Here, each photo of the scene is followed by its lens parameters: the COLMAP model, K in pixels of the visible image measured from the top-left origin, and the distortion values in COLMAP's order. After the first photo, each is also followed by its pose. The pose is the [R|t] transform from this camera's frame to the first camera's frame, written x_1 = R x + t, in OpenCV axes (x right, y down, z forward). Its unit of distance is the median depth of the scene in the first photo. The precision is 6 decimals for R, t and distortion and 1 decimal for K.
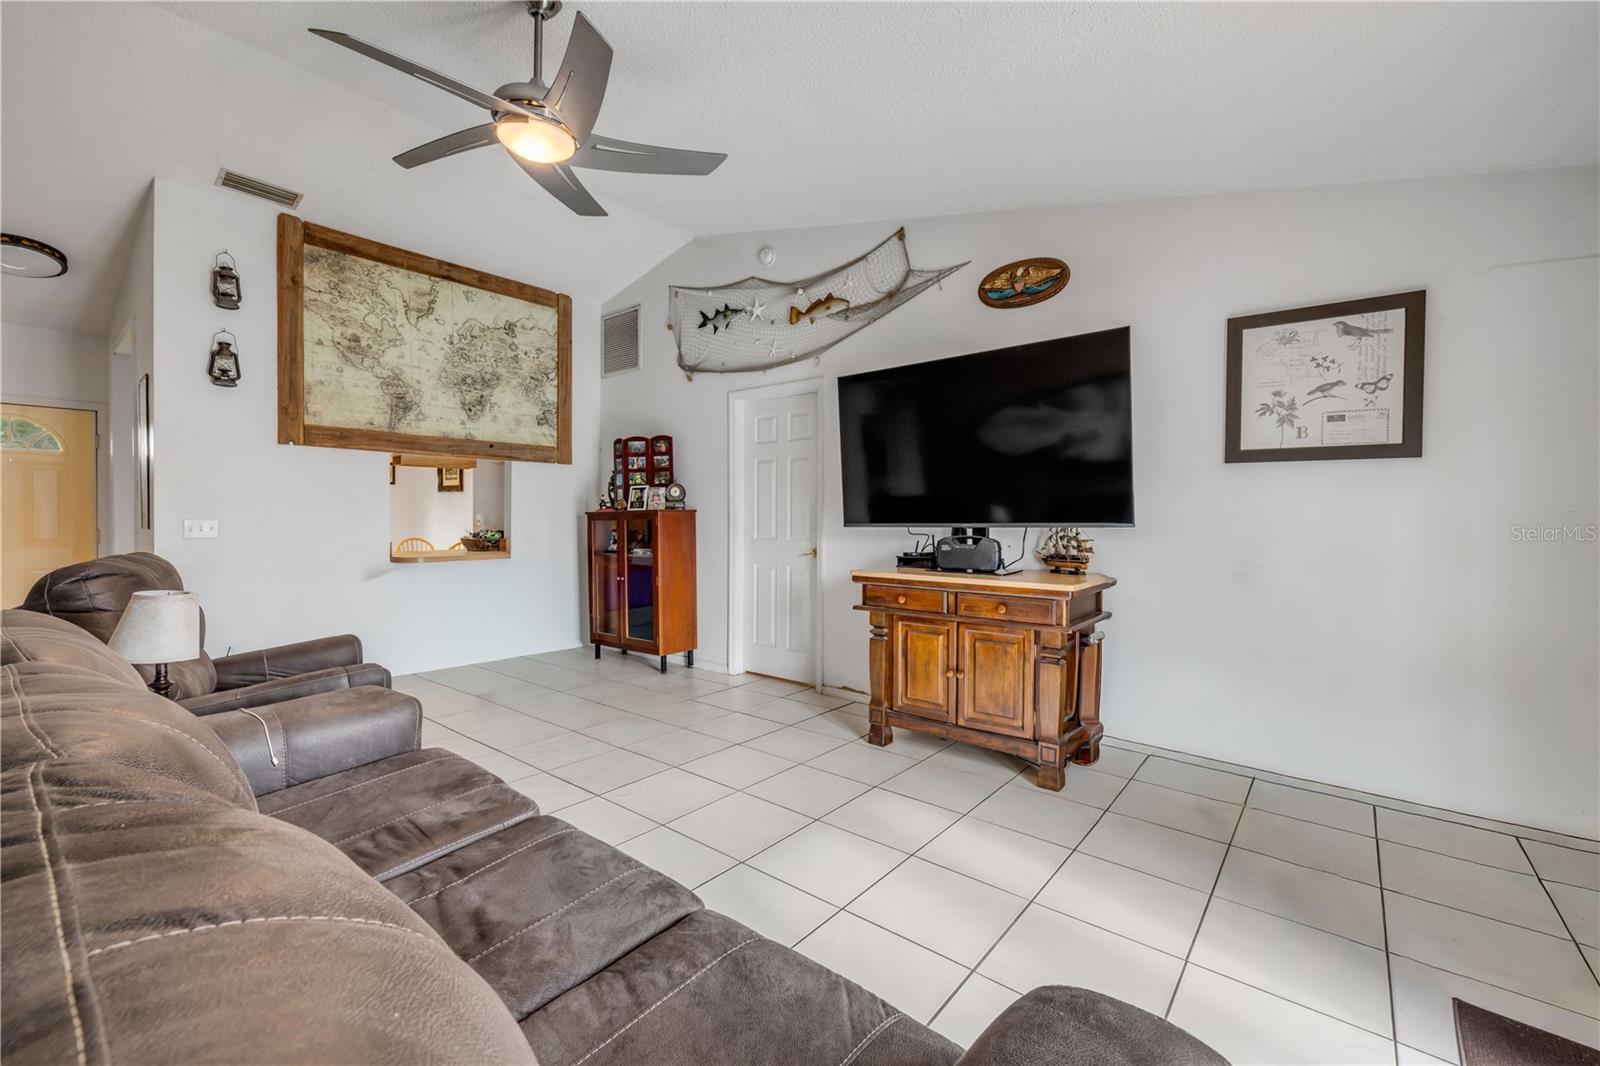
lens RADIAL K [[675.0, 0, 792.9], [0, 675.0, 524.0], [0, 0, 1]] dist [0.000329, -0.000111]
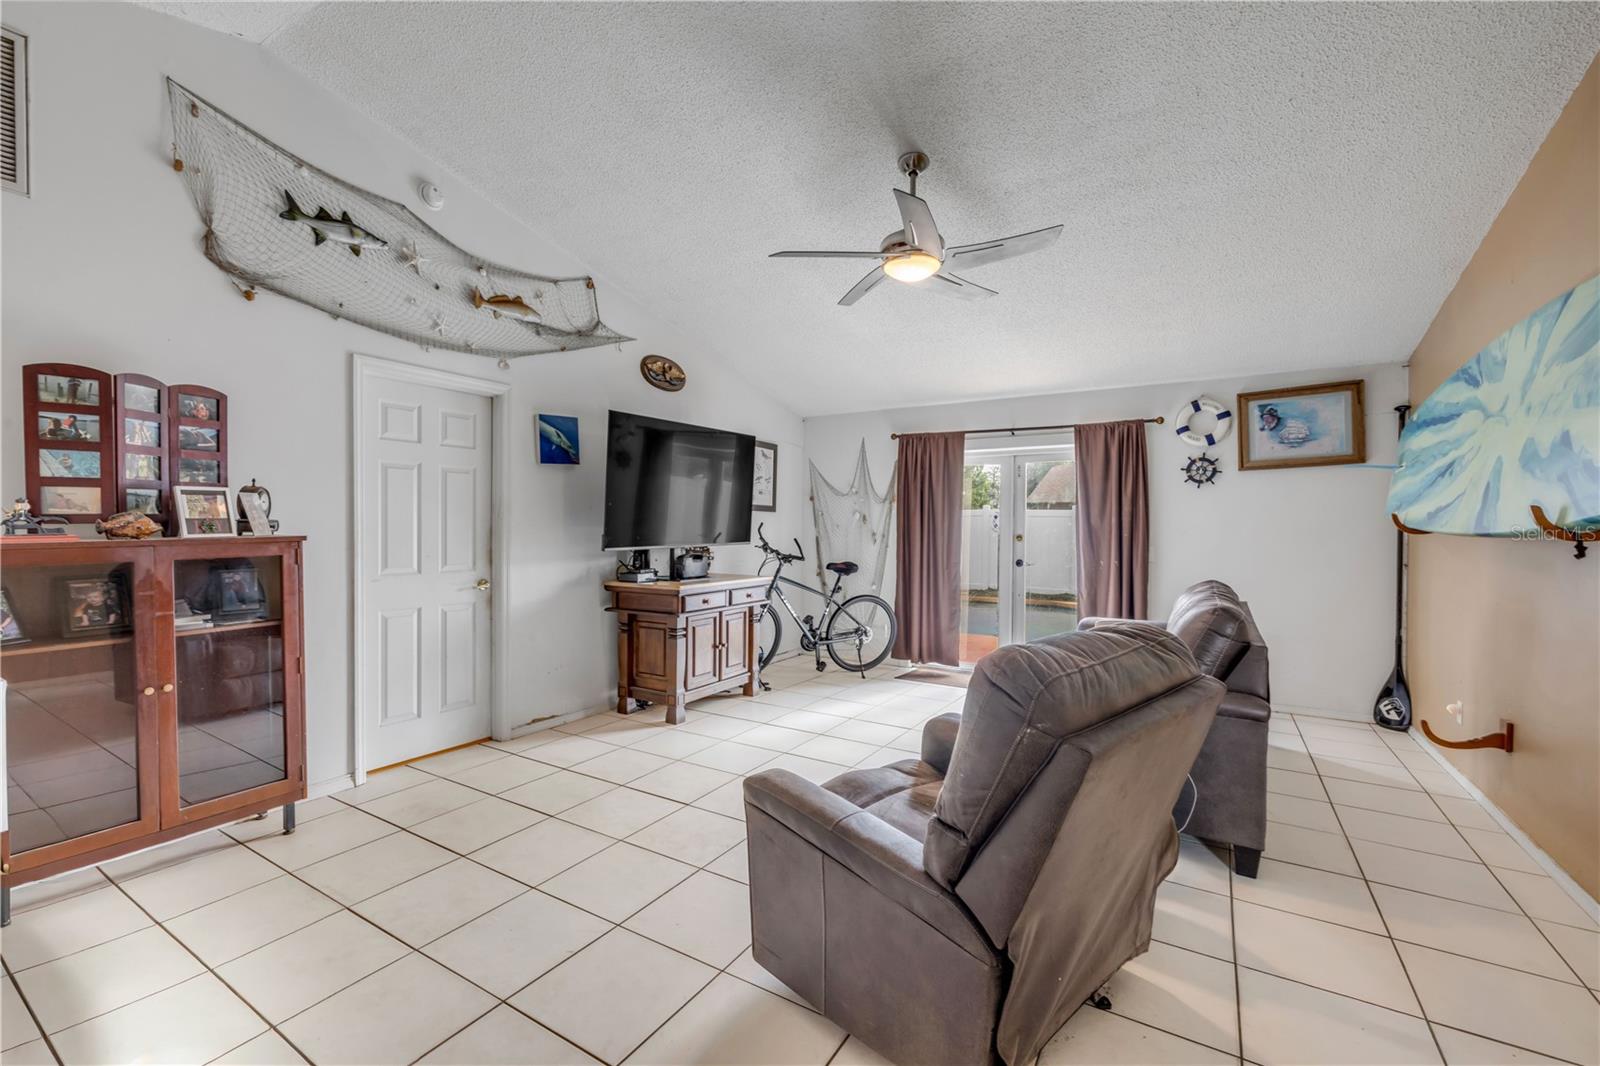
lens RADIAL K [[675.0, 0, 792.9], [0, 675.0, 524.0], [0, 0, 1]] dist [0.000329, -0.000111]
pose [[-0.134465, -0.000979, 0.990918, -0.867260], [-0.001009, 0.999999, 0.000851, -0.033691], [-0.990918, -0.000886, -0.134466, 0.728669]]
